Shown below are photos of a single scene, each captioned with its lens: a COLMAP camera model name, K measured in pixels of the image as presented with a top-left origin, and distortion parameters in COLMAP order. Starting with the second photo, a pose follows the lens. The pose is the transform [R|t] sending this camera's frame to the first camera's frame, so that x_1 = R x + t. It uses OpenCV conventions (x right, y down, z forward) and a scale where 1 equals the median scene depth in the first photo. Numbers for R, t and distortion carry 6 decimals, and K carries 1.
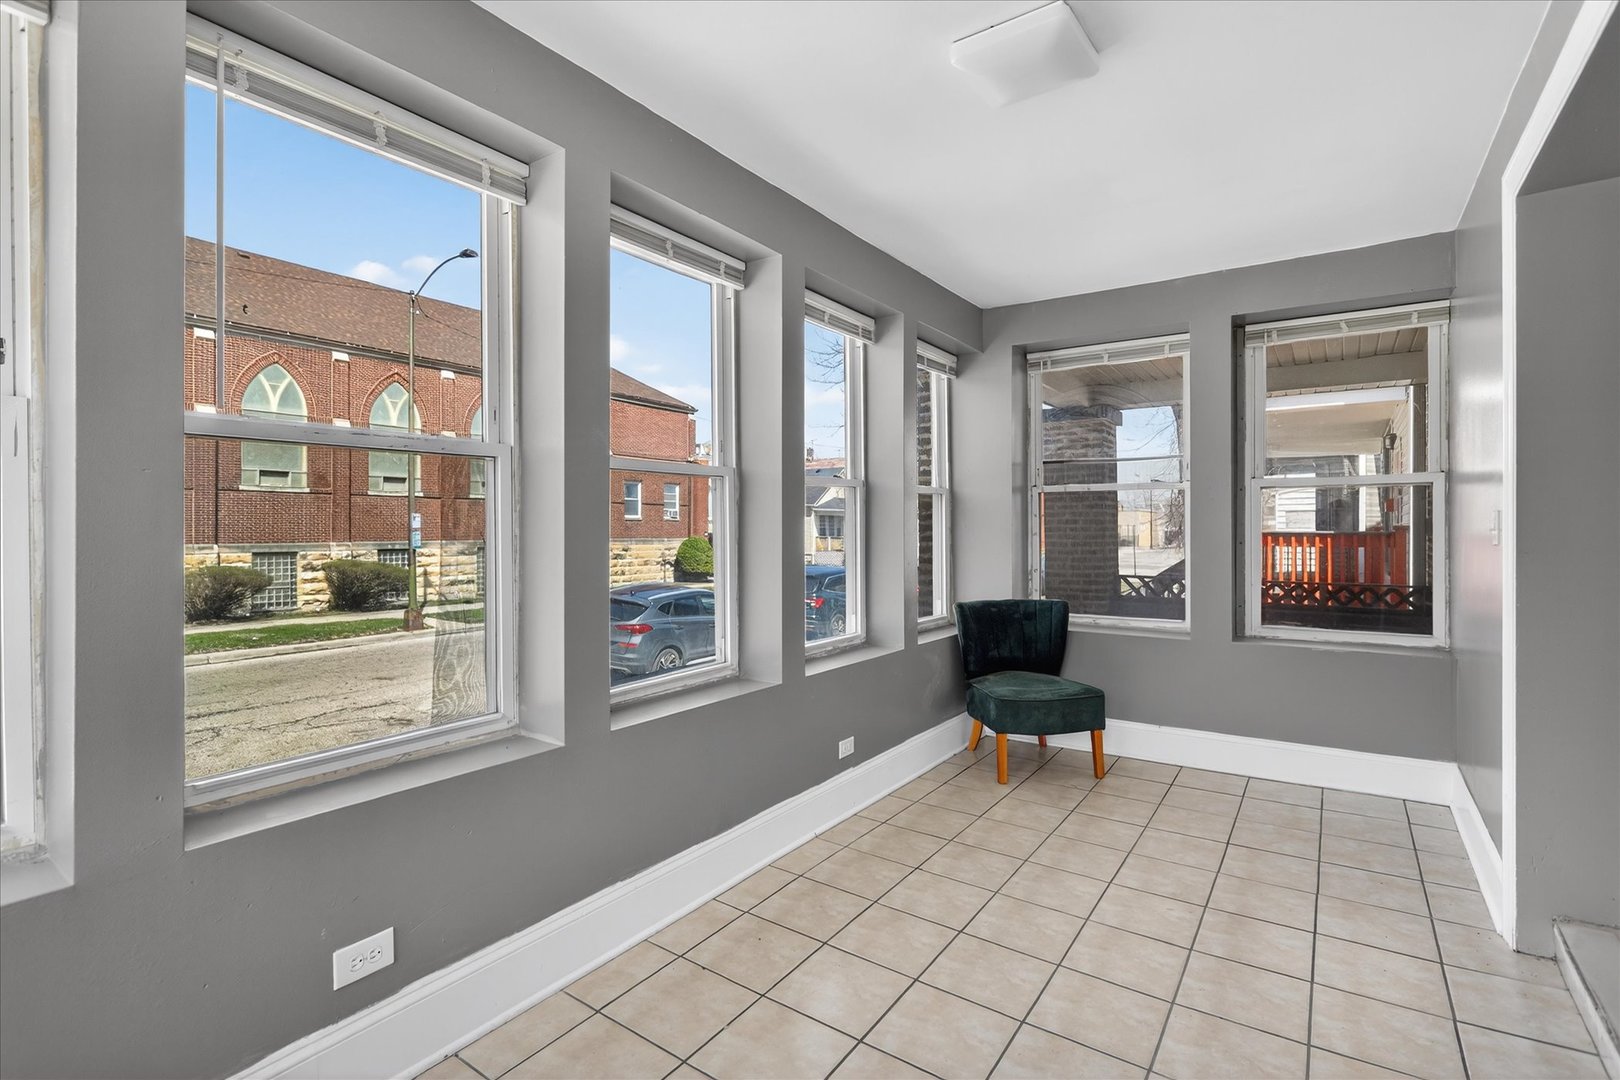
lens RADIAL K [[788.0, 0, 808.8], [0, 788.0, 513.3], [0, 0, 1]] dist [-0.005438, 0.000931]
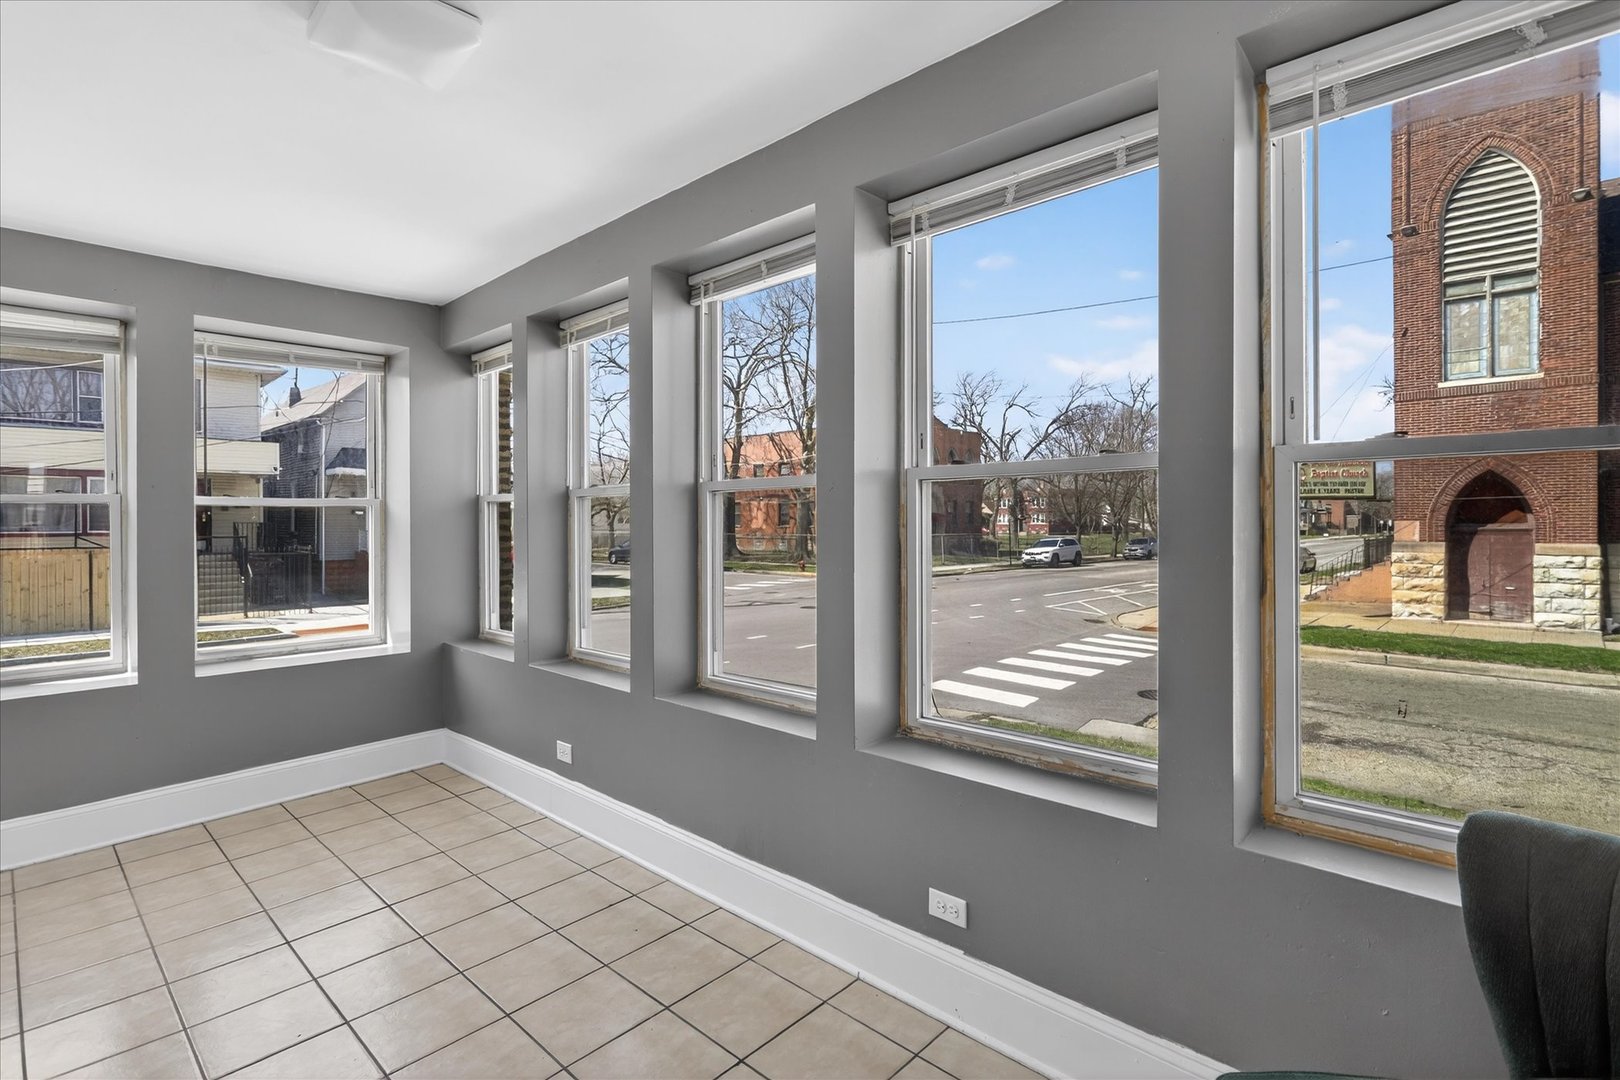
lens RADIAL K [[788.0, 0, 809.7], [0, 788.0, 543.3], [0, 0, 1]] dist [-0.005438, 0.000931]
pose [[-0.170901, -0.001810, -0.985287, 0.701925], [-0.004466, 0.999989, -0.001062, 0.018575], [0.985278, 0.004218, -0.170907, 1.053826]]
